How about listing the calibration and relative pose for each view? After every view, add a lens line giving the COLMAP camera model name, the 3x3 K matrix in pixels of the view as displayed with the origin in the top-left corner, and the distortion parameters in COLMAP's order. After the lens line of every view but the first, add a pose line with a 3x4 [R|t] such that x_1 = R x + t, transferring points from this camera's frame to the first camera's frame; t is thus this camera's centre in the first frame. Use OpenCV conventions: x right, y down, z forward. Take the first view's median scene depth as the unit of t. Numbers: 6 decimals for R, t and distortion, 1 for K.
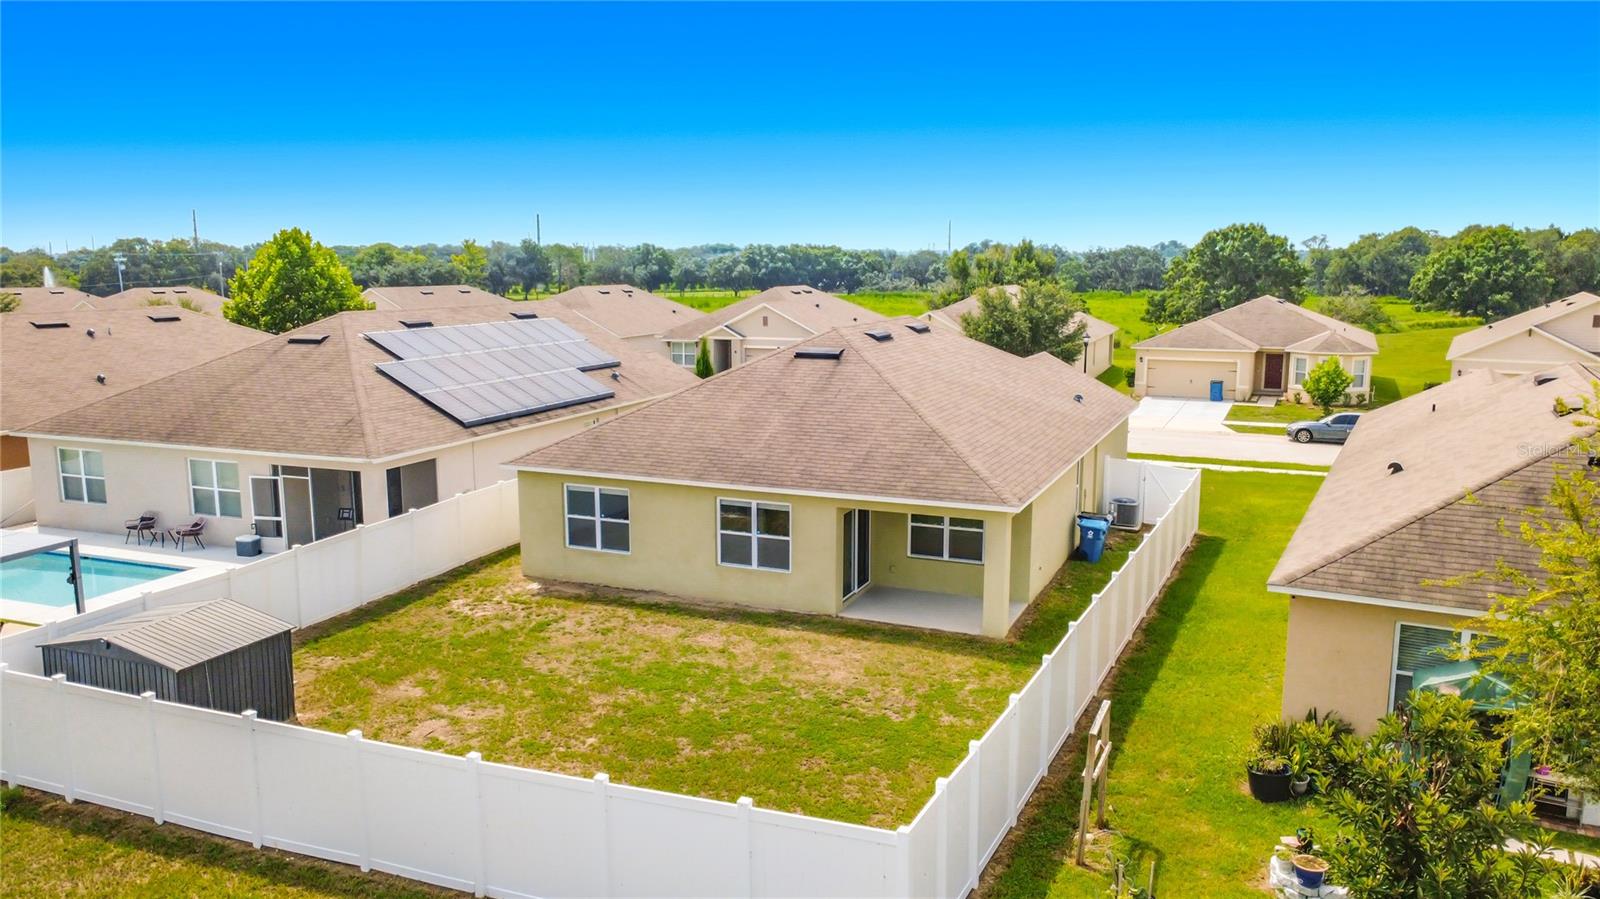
lens RADIAL K [[1162.1, 0, 796.3], [0, 1162.1, 453.8], [0, 0, 1]] dist [-0.001597, -0.000443]
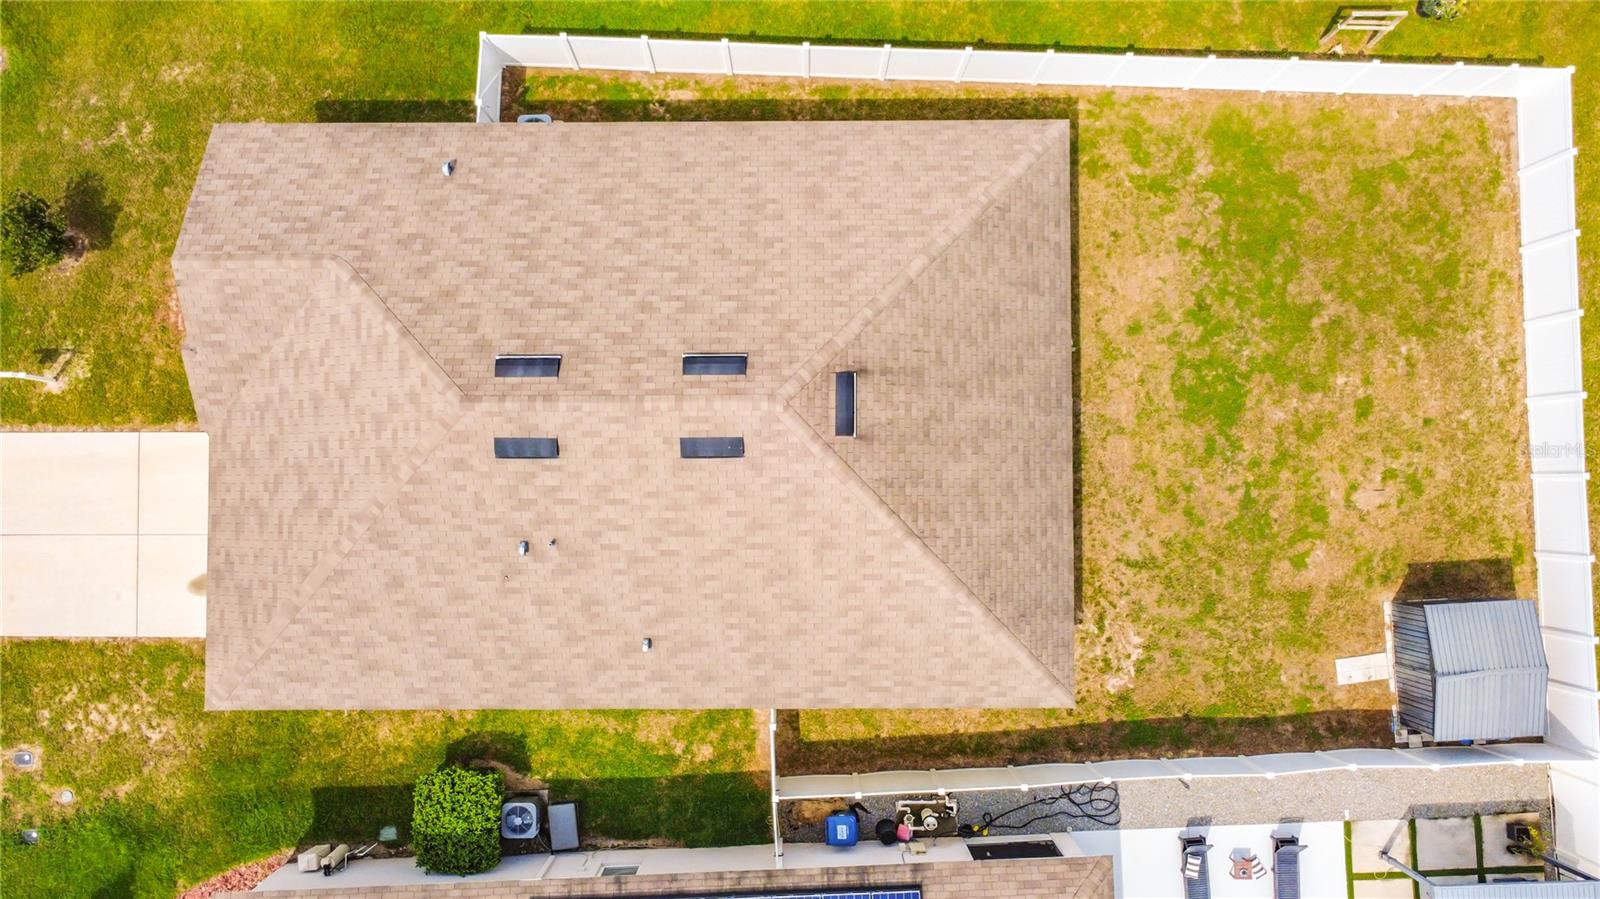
lens RADIAL K [[1163.4, 0, 800.0], [0, 1163.4, 449.5], [0, 0, 1]] dist [0.003312, -0.003625]
pose [[-0.400285, -0.915957, 0.028196, -0.017653], [0.151838, -0.035949, 0.987751, -0.900633], [-0.903724, 0.399663, 0.153467, 0.984533]]
